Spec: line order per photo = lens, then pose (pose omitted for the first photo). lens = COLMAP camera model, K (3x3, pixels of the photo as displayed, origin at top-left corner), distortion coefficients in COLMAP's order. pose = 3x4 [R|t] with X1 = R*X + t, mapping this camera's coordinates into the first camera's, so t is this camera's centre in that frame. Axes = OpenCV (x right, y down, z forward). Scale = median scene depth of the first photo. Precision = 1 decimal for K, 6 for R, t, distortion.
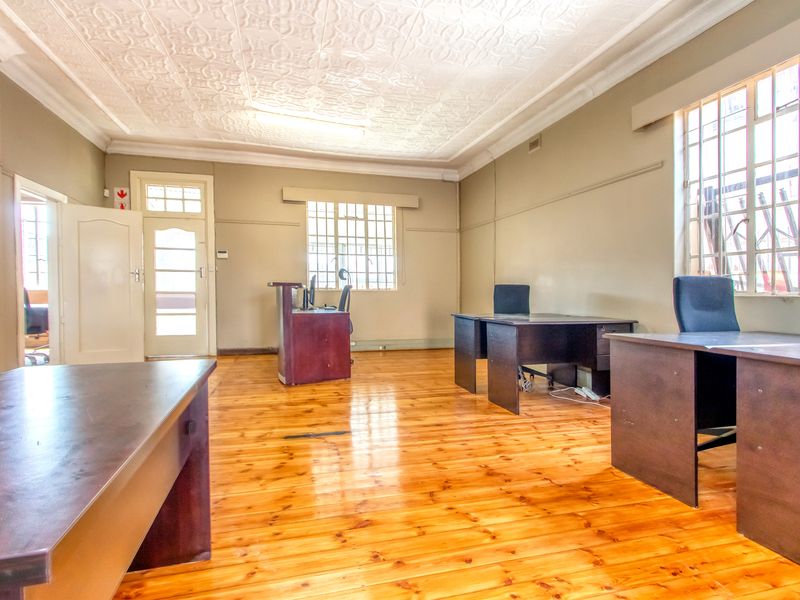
lens RADIAL K [[411.3, 0, 375.4], [0, 411.3, 301.2], [0, 0, 1]] dist [0.001149, -0.001322]
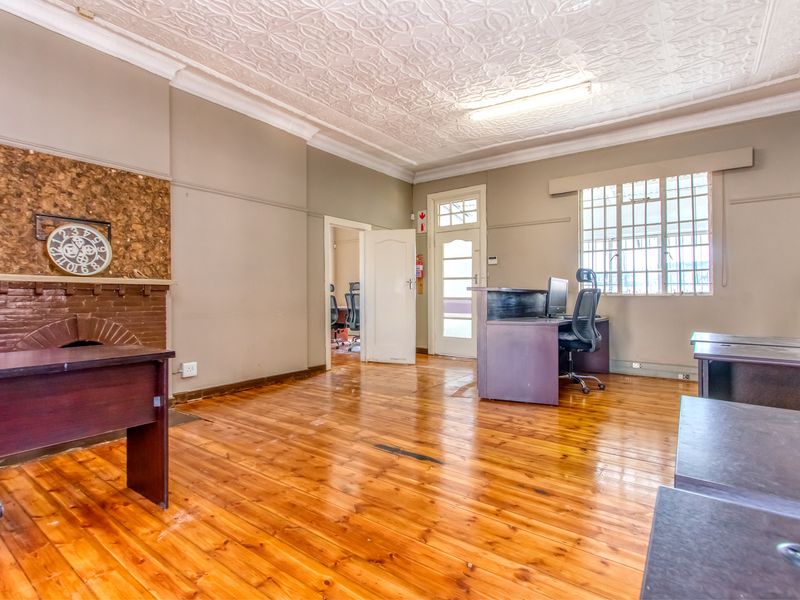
lens RADIAL K [[411.3, 0, 415.6], [0, 411.3, 308.5], [0, 0, 1]] dist [0.001149, -0.001322]
pose [[0.643250, 0.019857, -0.765398, 0.286119], [-0.016502, 0.999791, 0.012070, -0.004961], [0.765478, 0.004867, 0.643443, 0.210947]]
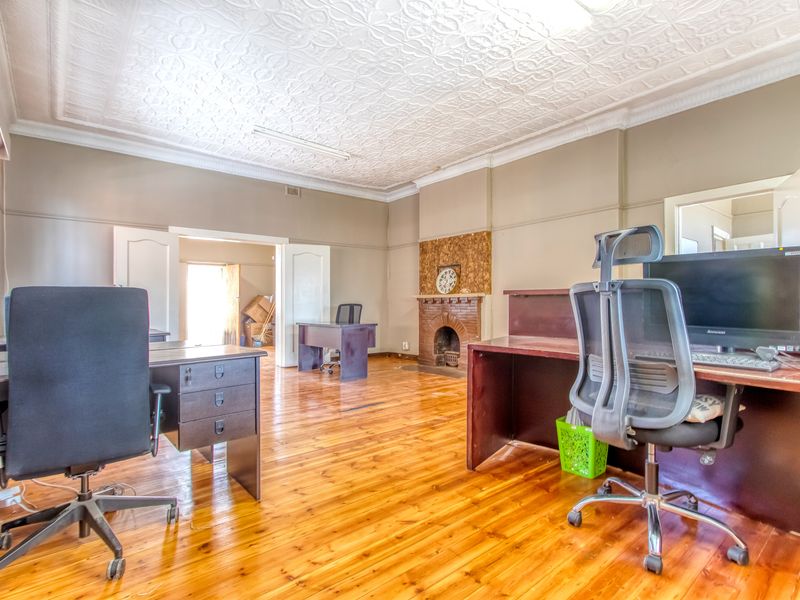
lens RADIAL K [[411.3, 0, 392.6], [0, 411.3, 303.2], [0, 0, 1]] dist [0.001149, -0.001322]
pose [[-0.906259, 0.009582, -0.422614, 0.185430], [0.003468, 0.999878, 0.015234, -0.026460], [0.422709, 0.012341, -0.906182, 1.148445]]
